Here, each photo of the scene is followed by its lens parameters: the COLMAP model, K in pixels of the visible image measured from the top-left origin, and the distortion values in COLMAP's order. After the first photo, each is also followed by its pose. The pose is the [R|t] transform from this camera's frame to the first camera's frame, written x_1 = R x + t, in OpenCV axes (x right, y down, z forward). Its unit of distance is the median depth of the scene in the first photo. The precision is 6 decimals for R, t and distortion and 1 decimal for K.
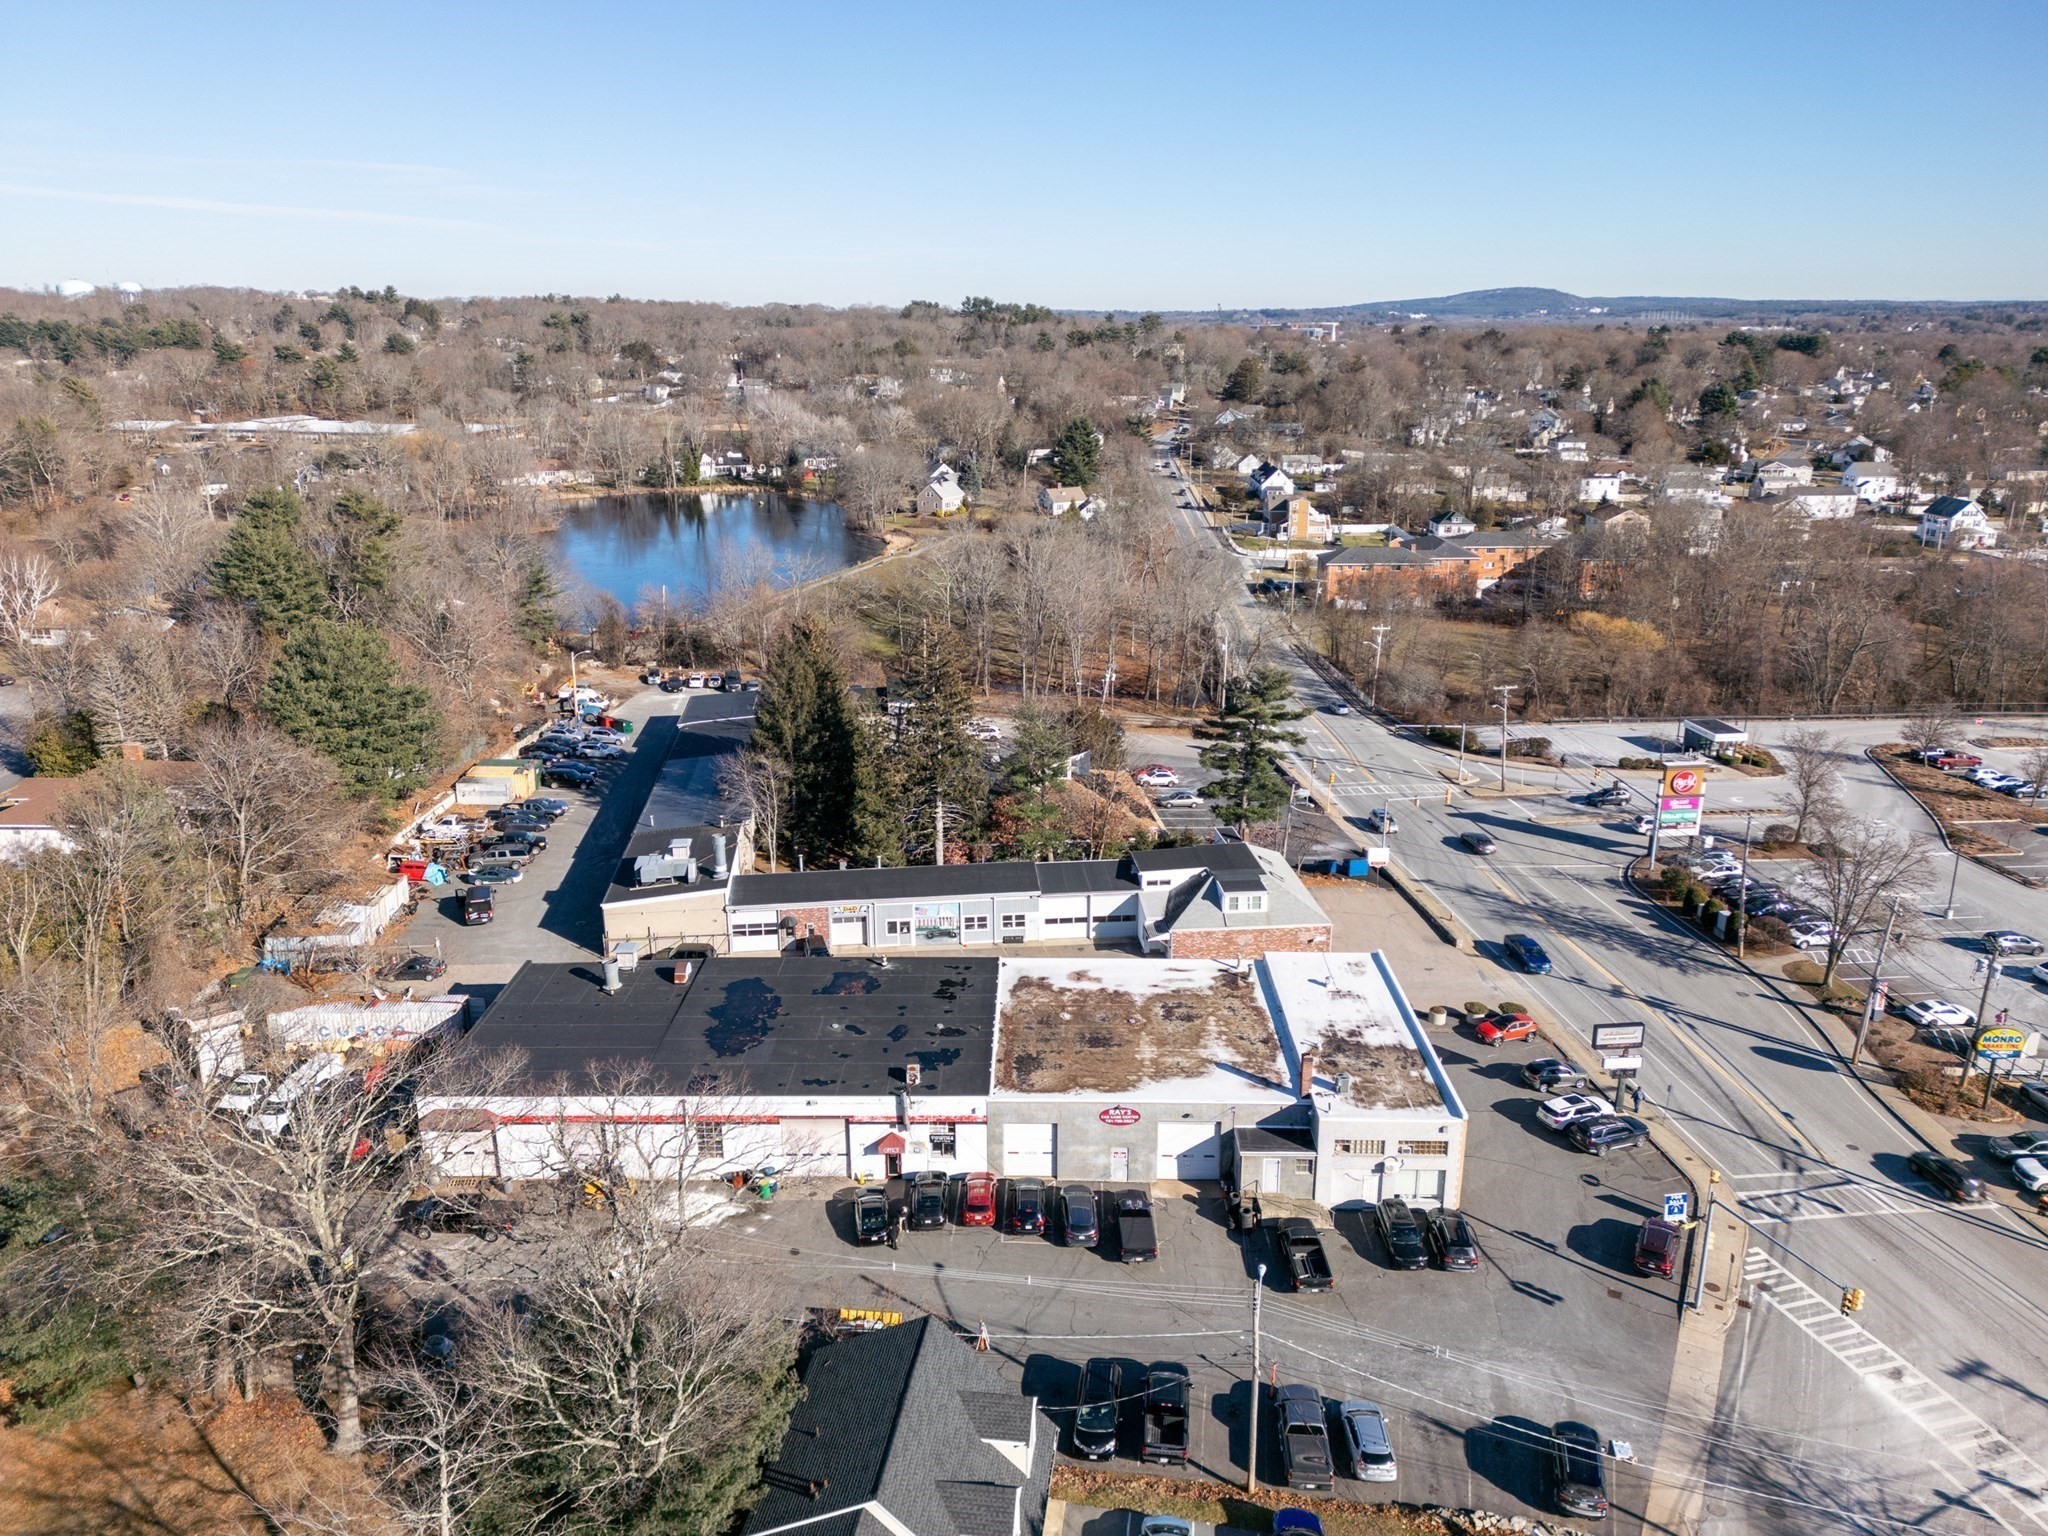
lens RADIAL K [[1455.8, 0, 1037.1], [0, 1455.8, 719.5], [0, 0, 1]] dist [0.038886, -0.003791]
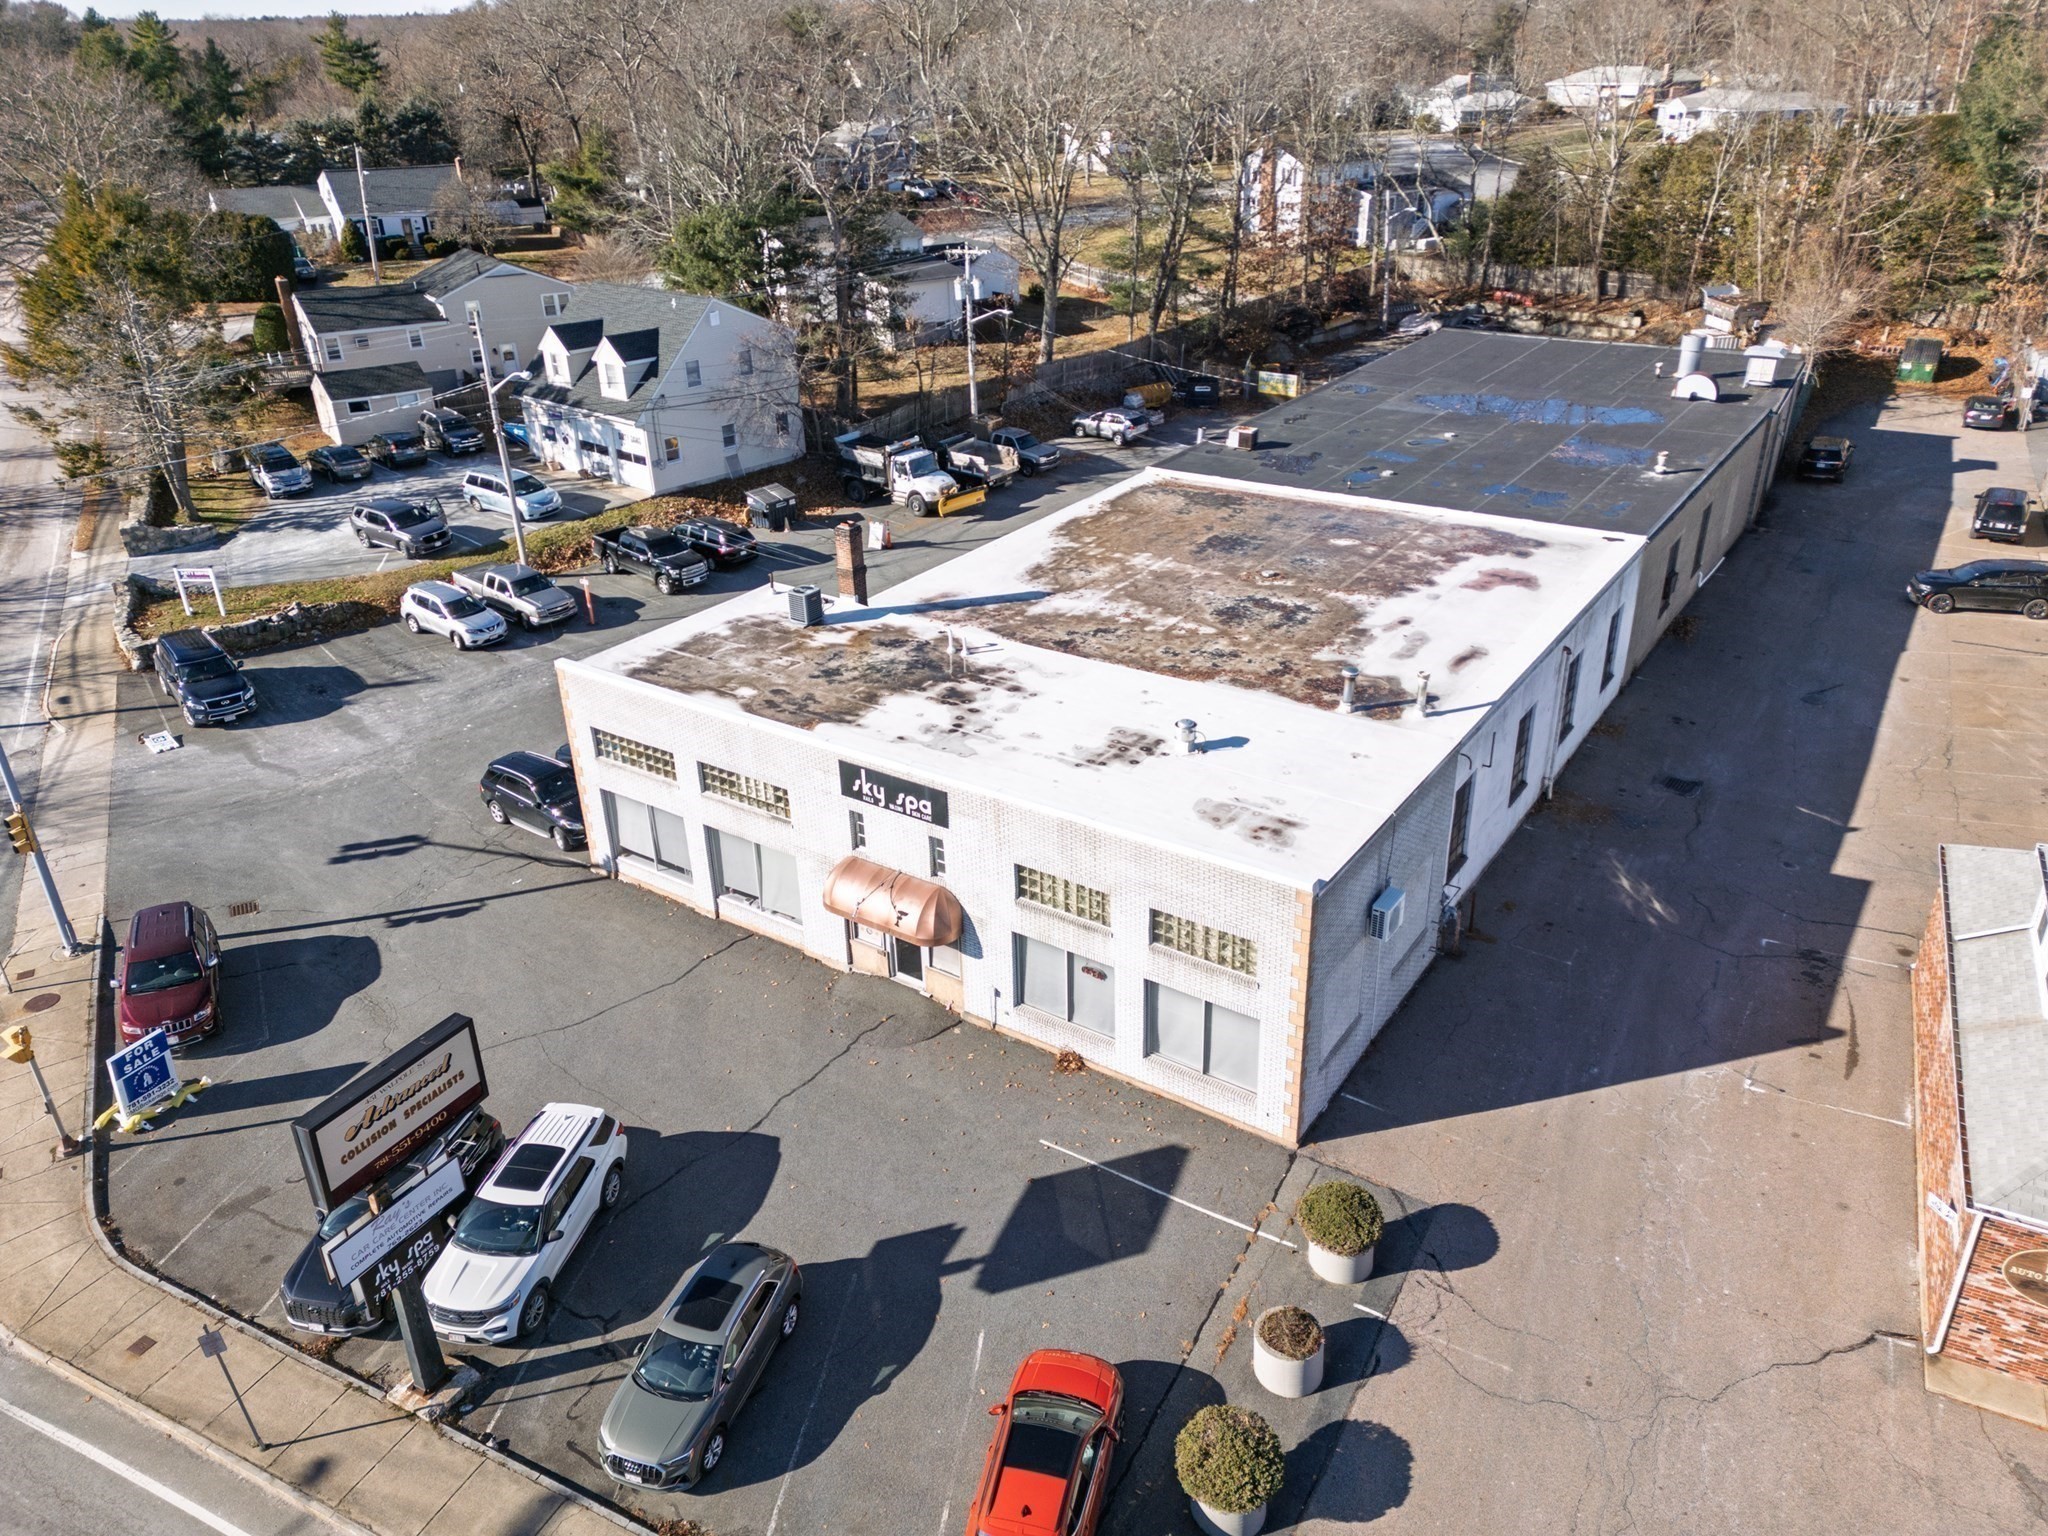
lens RADIAL K [[1430.1, 0, 1032.3], [0, 1430.1, 773.1], [0, 0, 1]] dist [0.101822, -0.084885]
pose [[-0.551348, 0.382461, -0.741444, 0.512651], [-0.209405, 0.796834, 0.566749, 0.001527], [0.807567, 0.467738, -0.359244, 1.179721]]
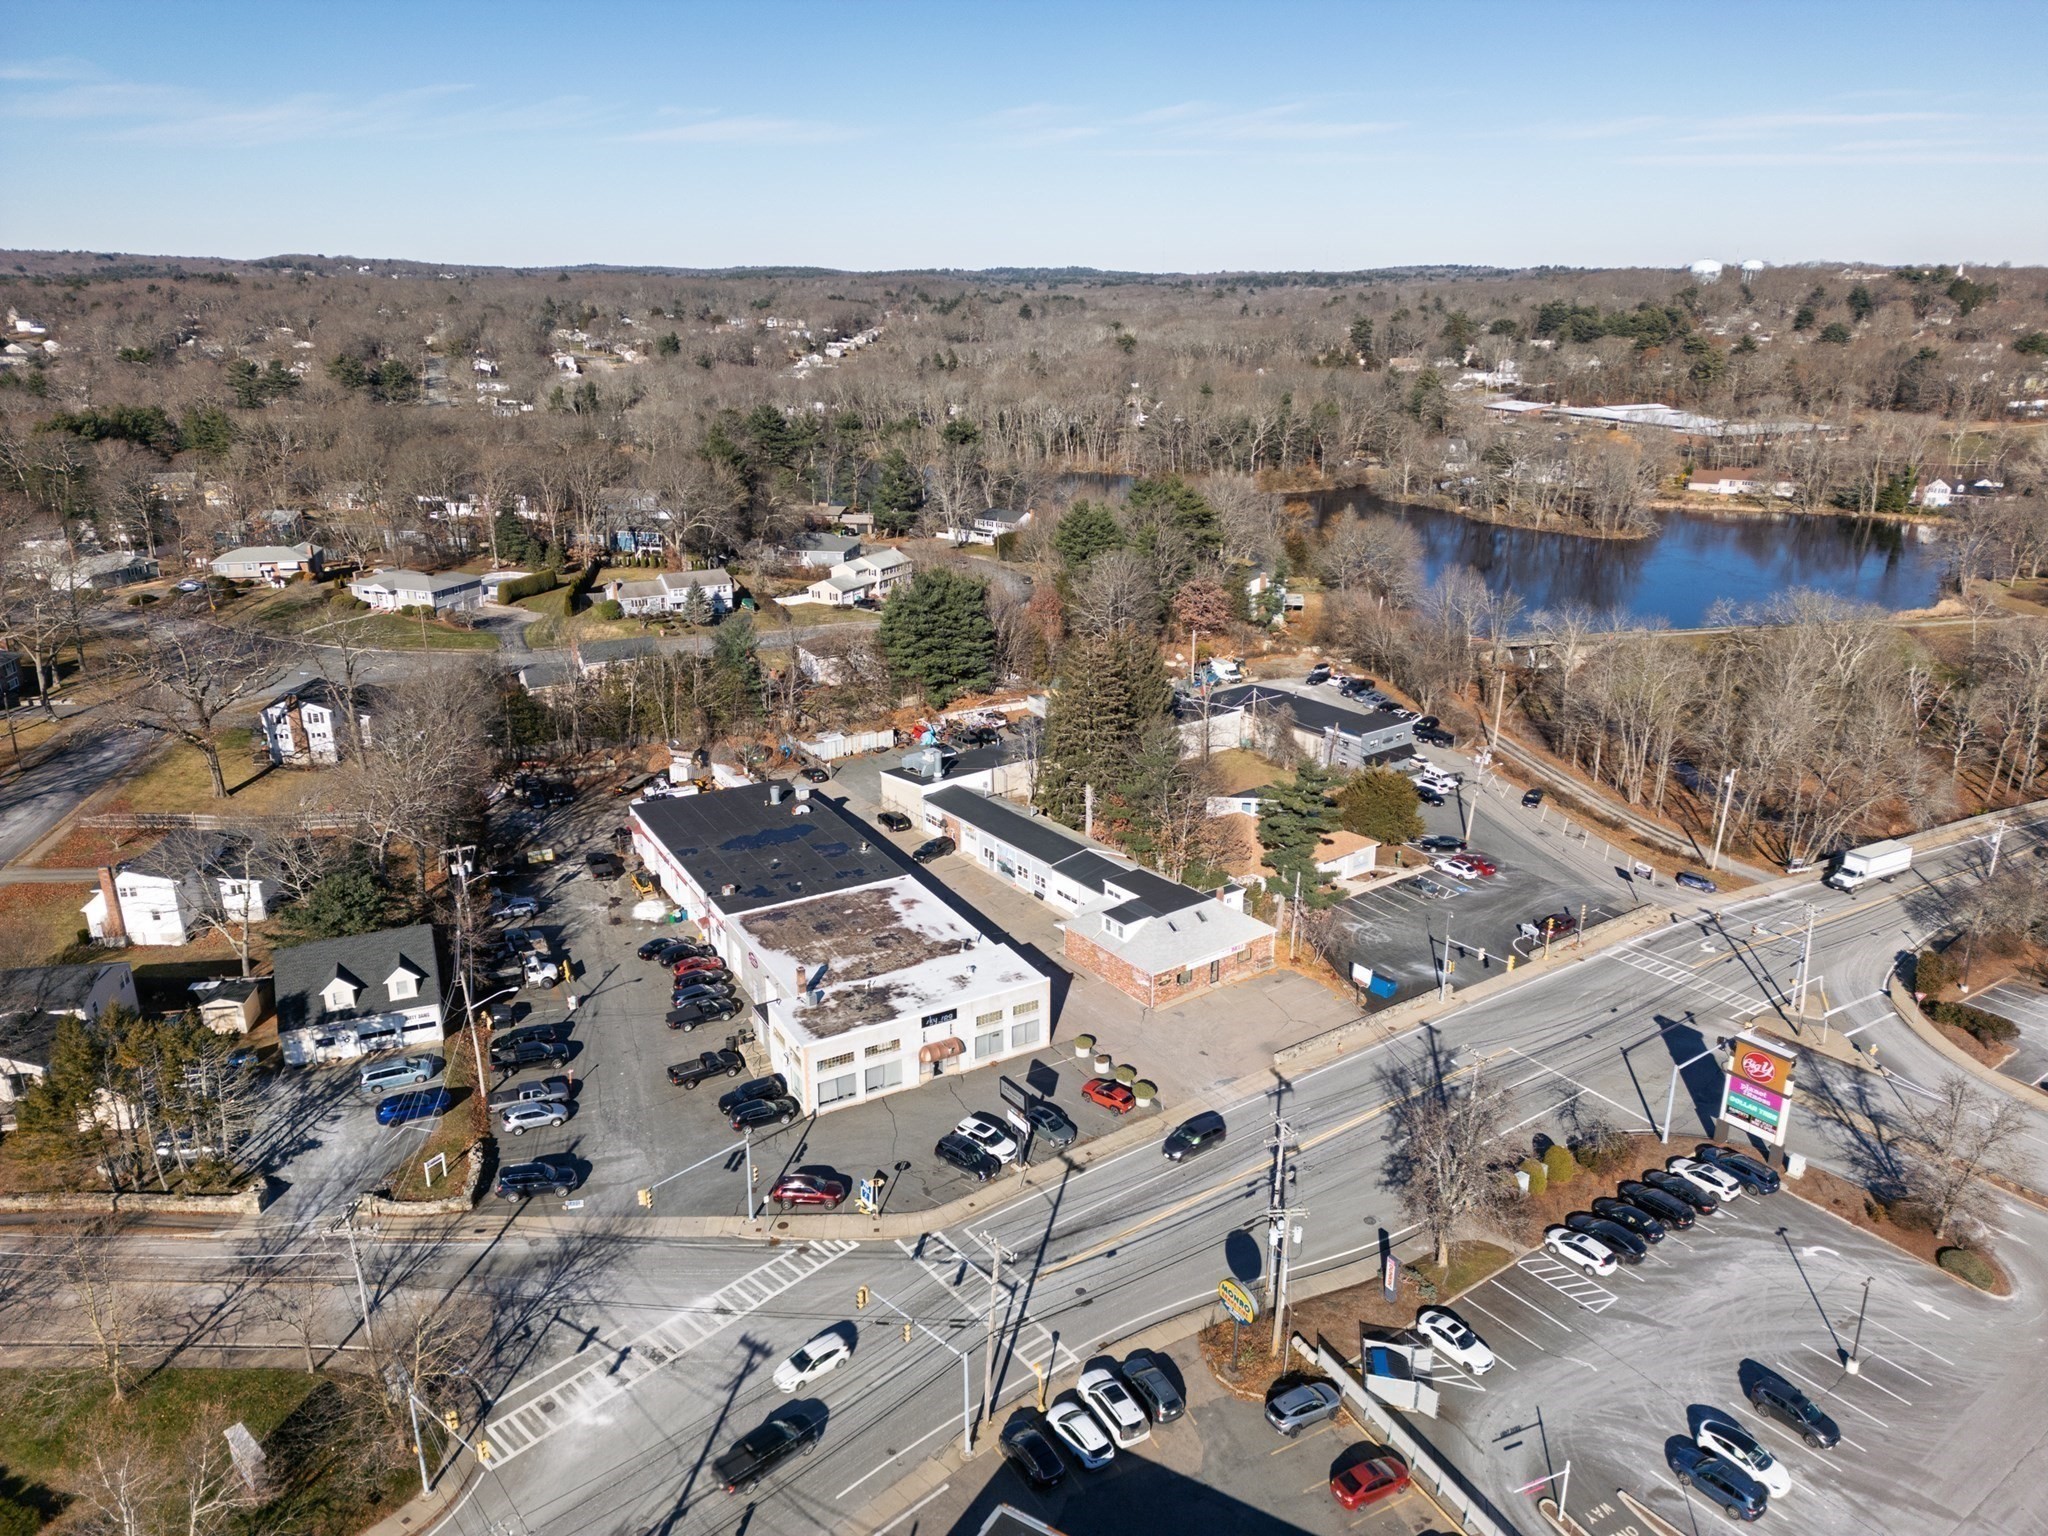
lens RADIAL K [[1424.3, 0, 1025.9], [0, 1424.3, 760.1], [0, 0, 1]] dist [0.096119, -0.087111]
pose [[0.495605, 0.273900, -0.824230, 1.279681], [-0.229822, 0.956505, 0.179665, -0.243565], [0.837590, 0.100383, 0.536997, 0.389354]]
